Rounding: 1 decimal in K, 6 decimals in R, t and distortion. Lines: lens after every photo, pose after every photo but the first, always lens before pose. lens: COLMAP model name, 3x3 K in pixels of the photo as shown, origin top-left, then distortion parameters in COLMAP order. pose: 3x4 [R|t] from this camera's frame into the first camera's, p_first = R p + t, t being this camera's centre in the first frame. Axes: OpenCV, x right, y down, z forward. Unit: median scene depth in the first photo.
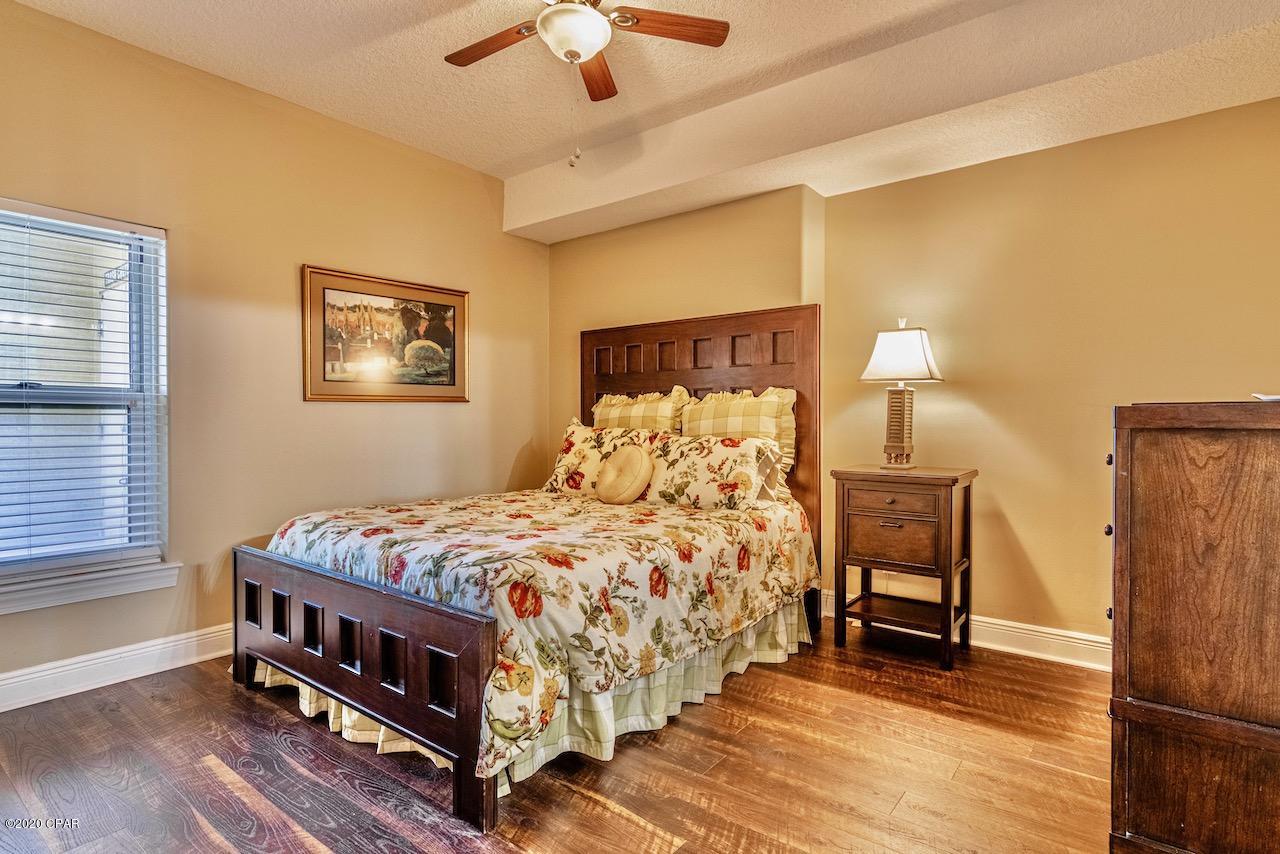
lens RADIAL K [[650.7, 0, 639.3], [0, 650.7, 424.9], [0, 0, 1]] dist [-0.010605, 0.002120]
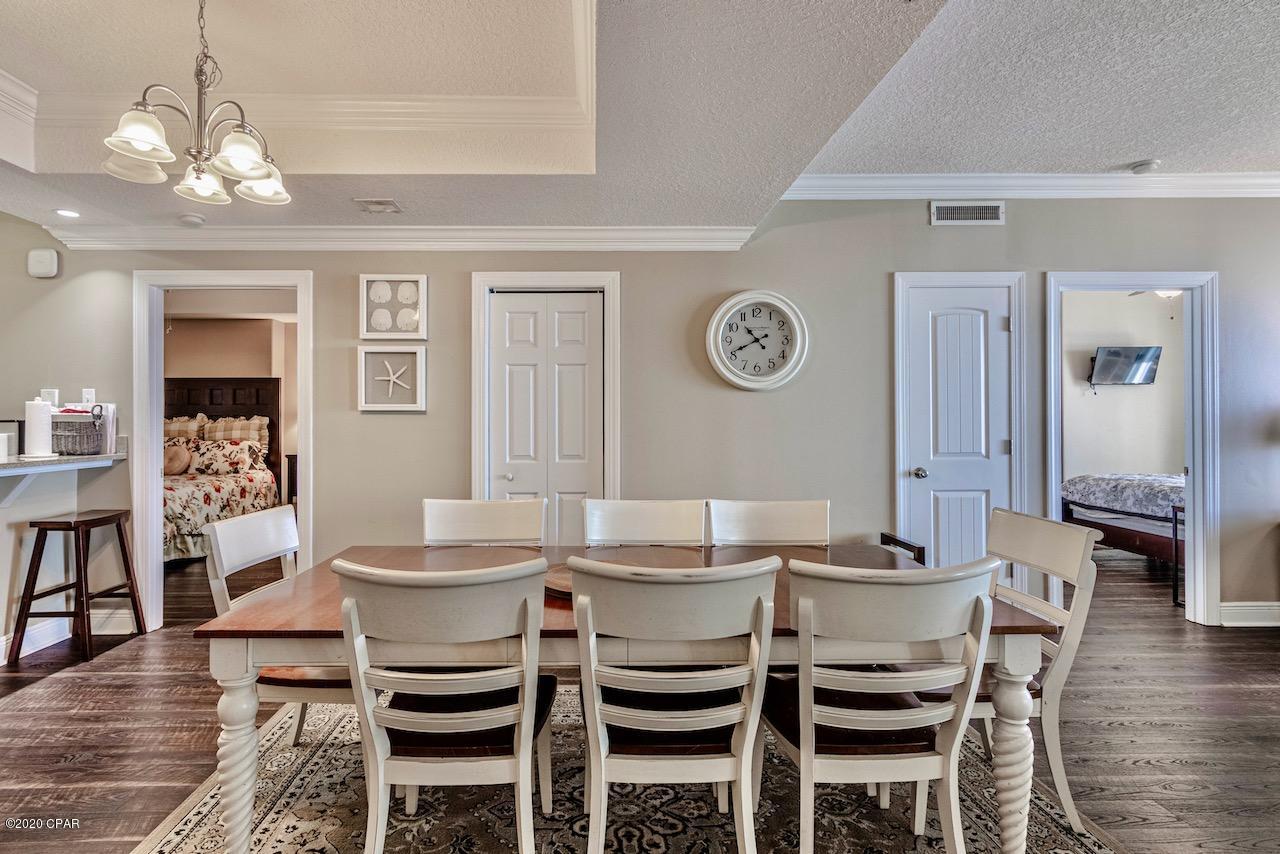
lens RADIAL K [[650.7, 0, 594.7], [0, 650.7, 416.2], [0, 0, 1]] dist [-0.010605, 0.002120]
pose [[0.777050, 0.000898, 0.629438, -0.280929], [0.004780, 0.999962, -0.007327, -0.040357], [-0.629421, 0.008702, 0.777016, -1.389661]]
